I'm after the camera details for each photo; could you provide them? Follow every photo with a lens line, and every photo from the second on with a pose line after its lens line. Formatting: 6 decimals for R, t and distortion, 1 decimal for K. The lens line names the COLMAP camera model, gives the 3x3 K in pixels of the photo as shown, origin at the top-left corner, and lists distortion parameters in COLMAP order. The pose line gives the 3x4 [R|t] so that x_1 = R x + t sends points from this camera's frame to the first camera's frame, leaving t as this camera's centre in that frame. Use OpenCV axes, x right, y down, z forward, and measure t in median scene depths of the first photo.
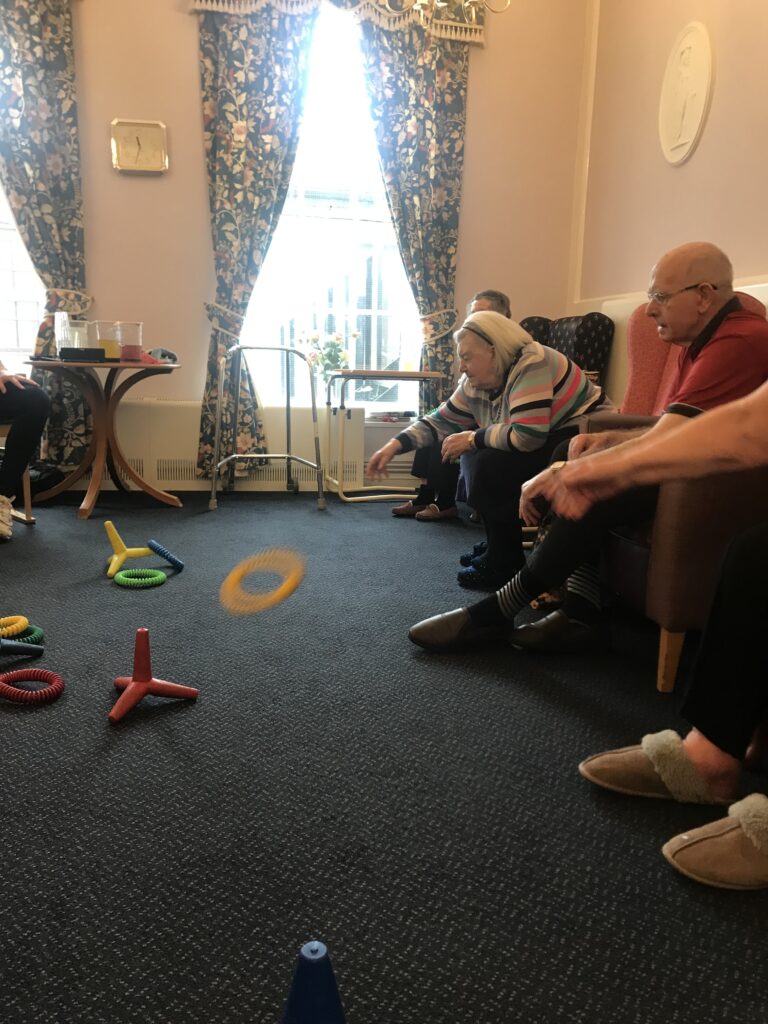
lens RADIAL K [[851.7, 0, 384.0], [0, 851.7, 512.0], [0, 0, 1]] dist [0.016467, -0.007905]
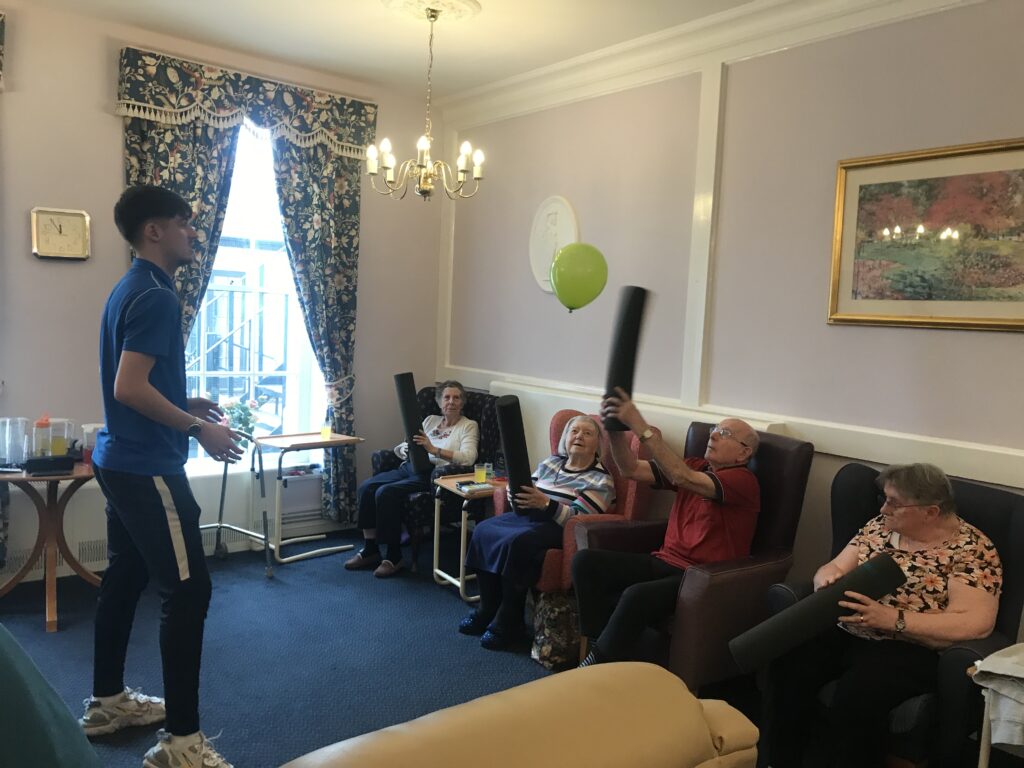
lens RADIAL K [[851.7, 0, 512.0], [0, 851.7, 384.0], [0, 0, 1]] dist [0.016467, -0.007905]
pose [[0.880630, -0.025836, 0.473100, -0.297302], [0.064660, 0.995724, -0.065981, -0.148358], [-0.469373, 0.088695, 0.878534, -0.121552]]
